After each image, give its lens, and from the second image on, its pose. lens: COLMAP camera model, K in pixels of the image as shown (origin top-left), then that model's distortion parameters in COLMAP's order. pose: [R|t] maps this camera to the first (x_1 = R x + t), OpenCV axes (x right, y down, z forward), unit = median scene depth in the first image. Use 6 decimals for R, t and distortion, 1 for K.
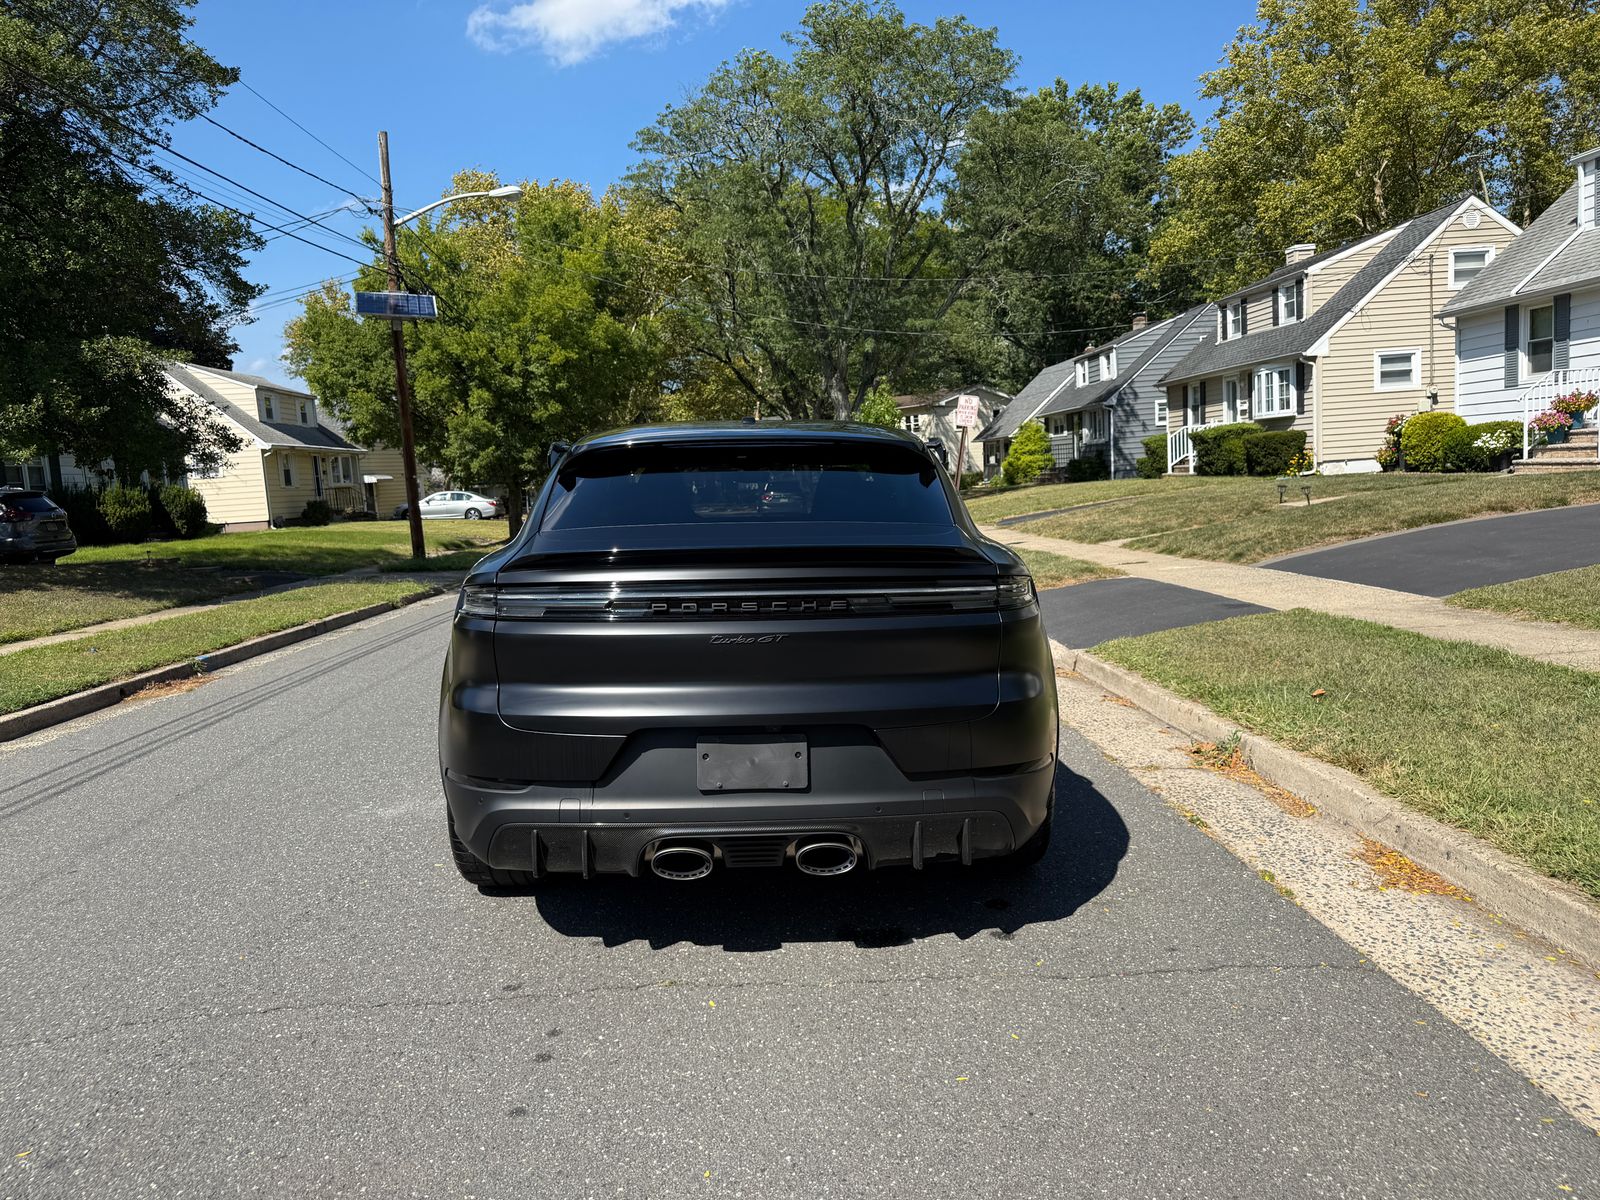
lens RADIAL K [[1122.0, 0, 799.0], [0, 1122.0, 634.5], [0, 0, 1]] dist [-0.001928, -0.006482]
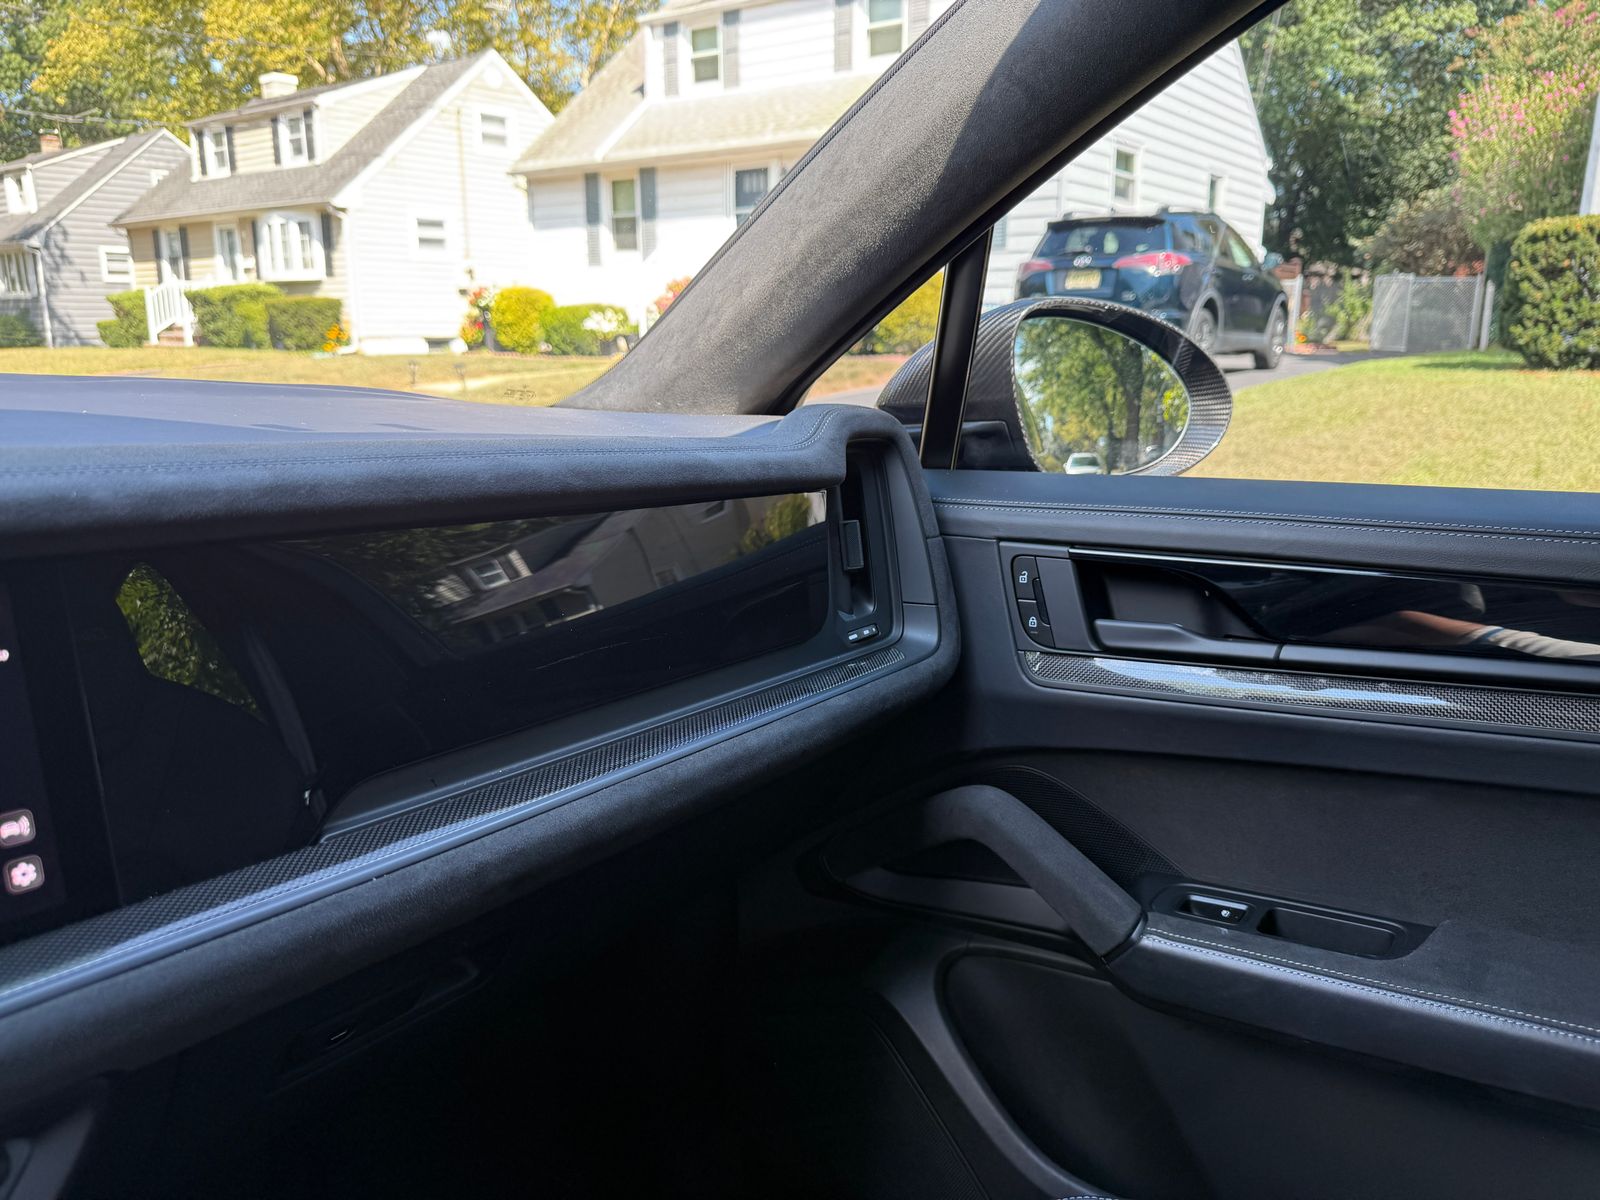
lens RADIAL K [[1122.0, 0, 799.0], [0, 1122.0, 634.5], [0, 0, 1]] dist [-0.001928, -0.006482]
pose [[0.639688, -0.141222, 0.755550, 0.001045], [0.063461, 0.989324, 0.131188, -0.019212], [-0.766011, -0.035971, 0.641820, 0.172503]]
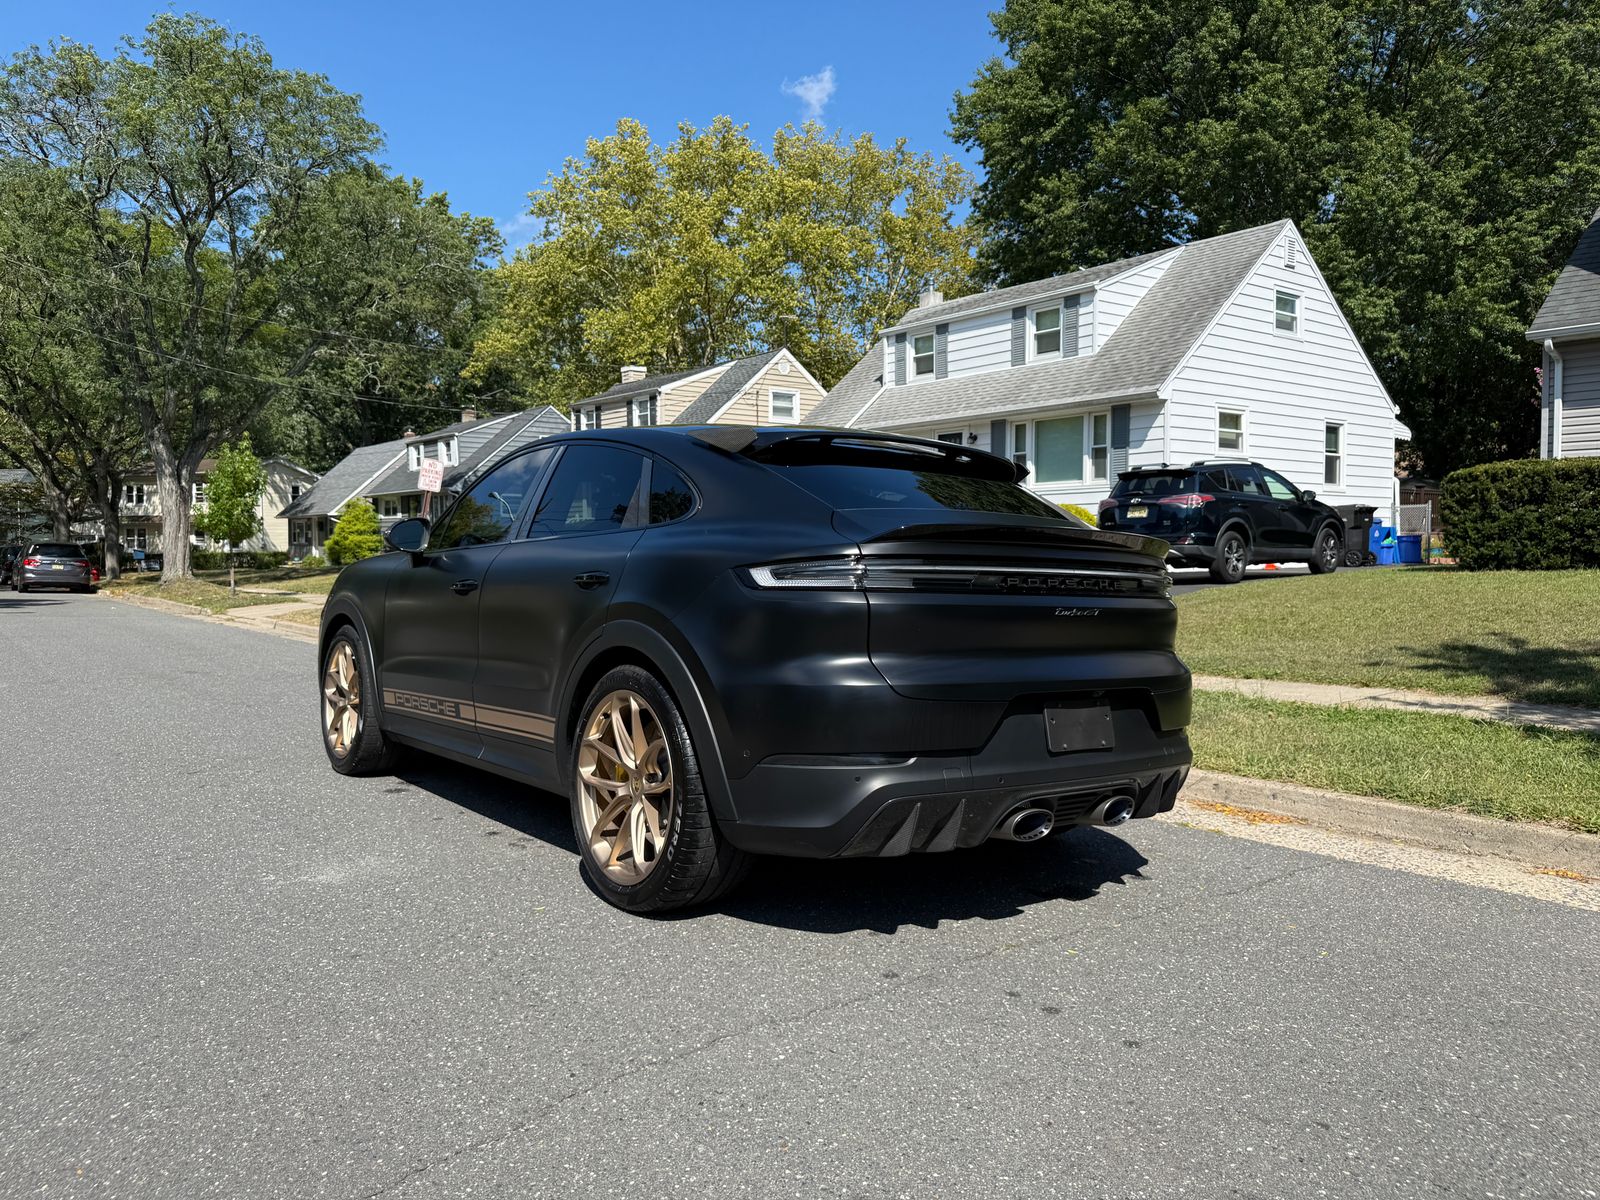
lens RADIAL K [[1091.0, 0, 808.4], [0, 1091.0, 645.2], [0, 0, 1]] dist [0.072524, -0.094591]
pose [[0.807674, 0.007112, 0.589586, -0.078080], [0.033996, 0.997702, -0.058605, 0.007354], [-0.588648, 0.067377, 0.805577, 0.022799]]
